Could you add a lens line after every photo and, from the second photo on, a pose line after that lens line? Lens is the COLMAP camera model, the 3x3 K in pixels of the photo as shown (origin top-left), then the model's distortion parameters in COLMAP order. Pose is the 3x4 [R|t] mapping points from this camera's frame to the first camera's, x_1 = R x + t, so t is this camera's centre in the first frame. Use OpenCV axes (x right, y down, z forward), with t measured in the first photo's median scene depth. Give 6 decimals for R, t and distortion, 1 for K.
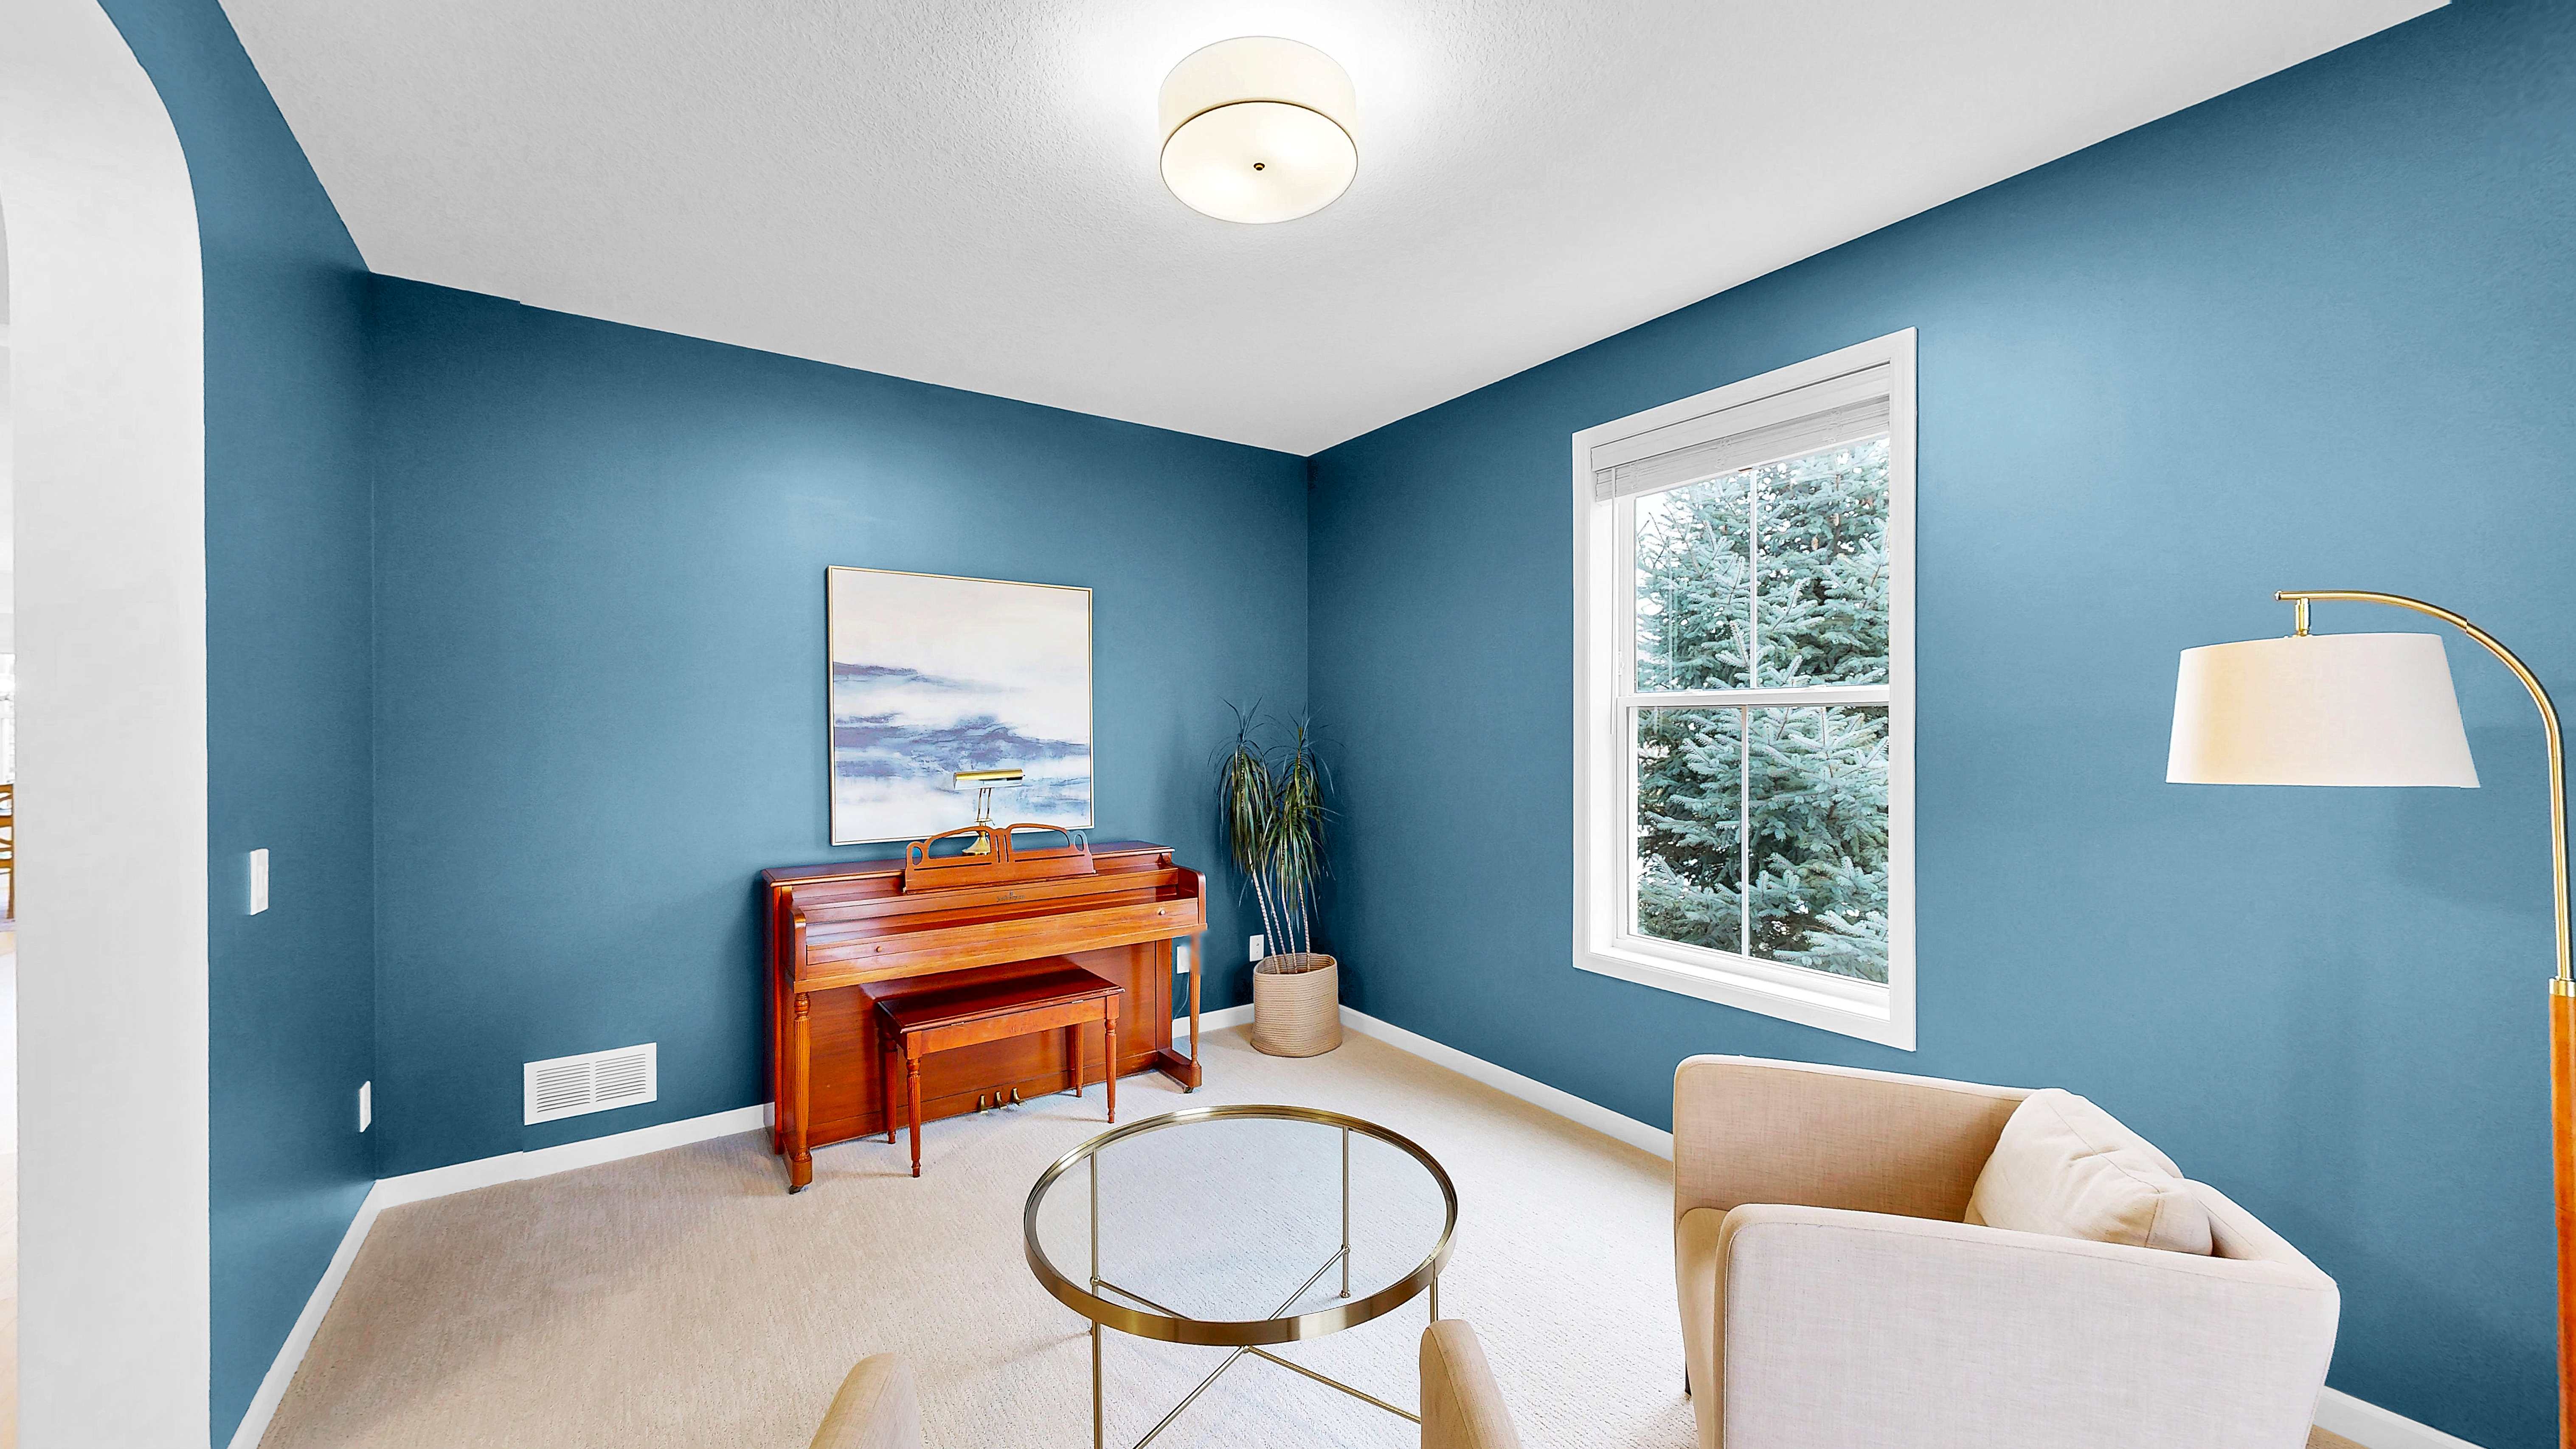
lens RADIAL K [[948.5, 0, 1296.1], [0, 948.5, 721.9], [0, 0, 1]] dist [-0.001409, 0.000018]
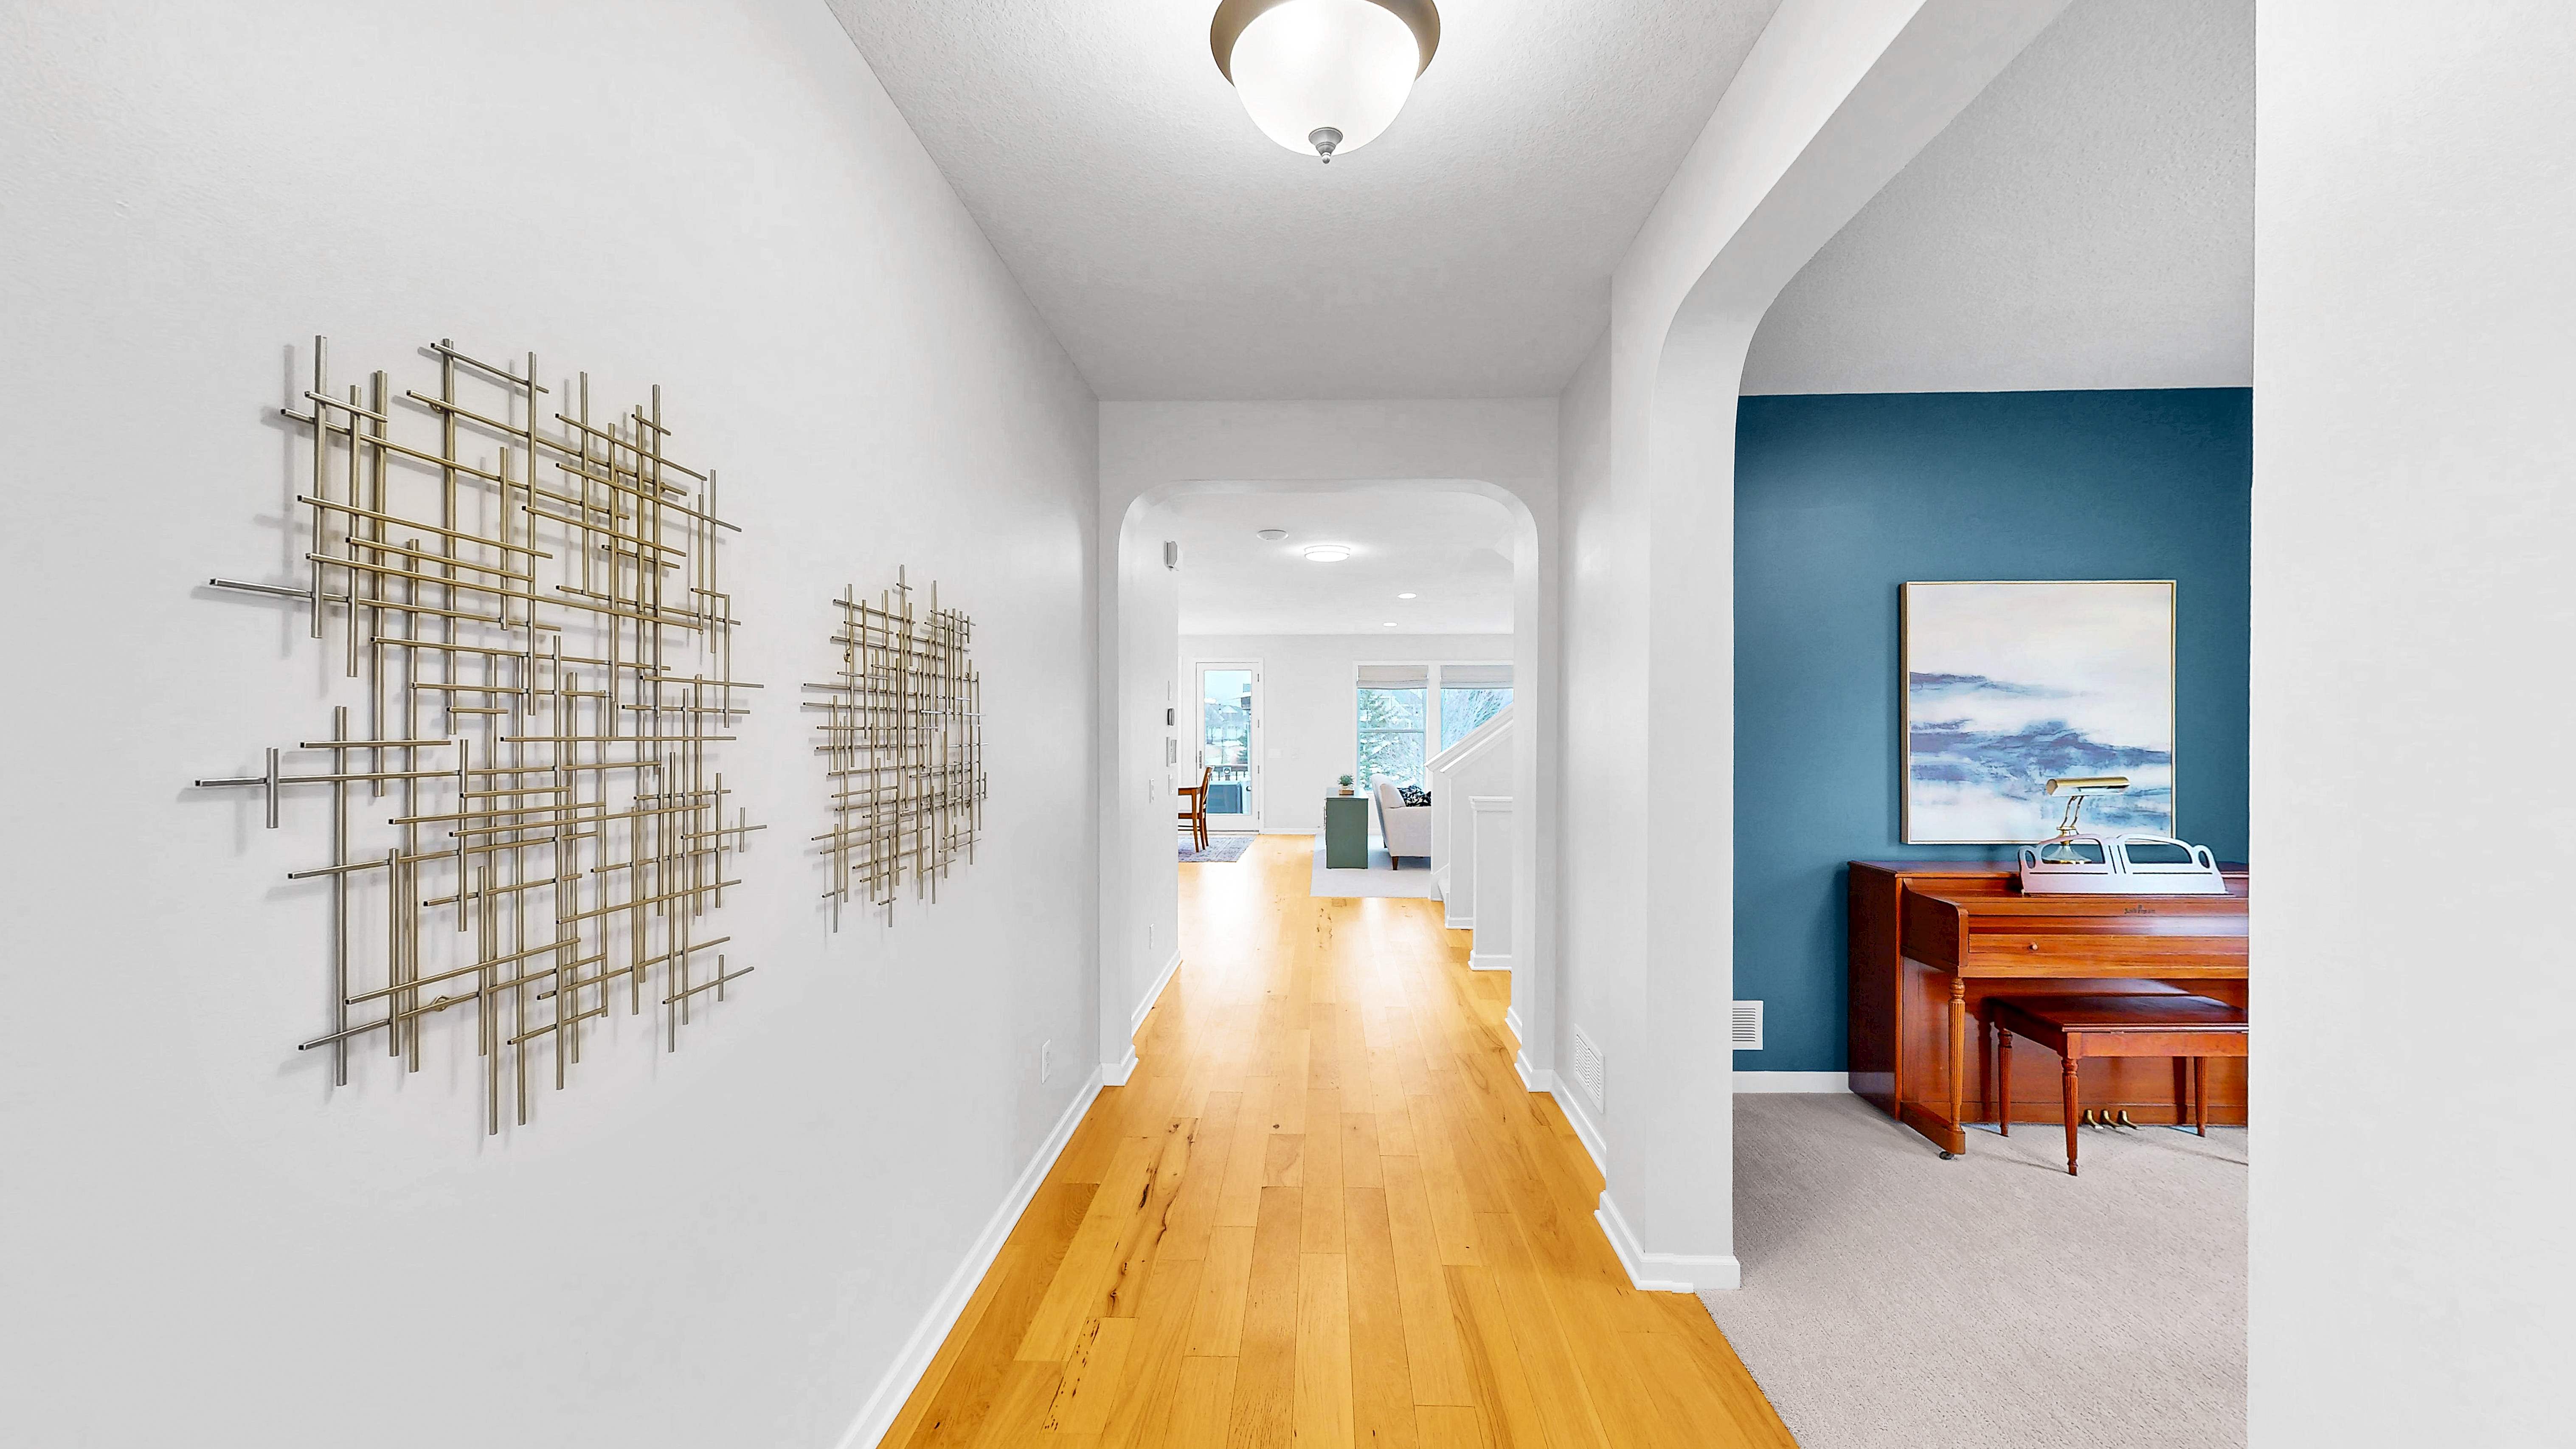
lens RADIAL K [[948.5, 0, 1289.2], [0, 948.5, 739.7], [0, 0, 1]] dist [-0.001409, 0.000018]
pose [[0.800104, 0.001283, -0.599859, -0.391507], [0.003194, 0.999974, 0.006399, 0.003838], [0.599852, -0.007036, 0.800080, -0.262217]]
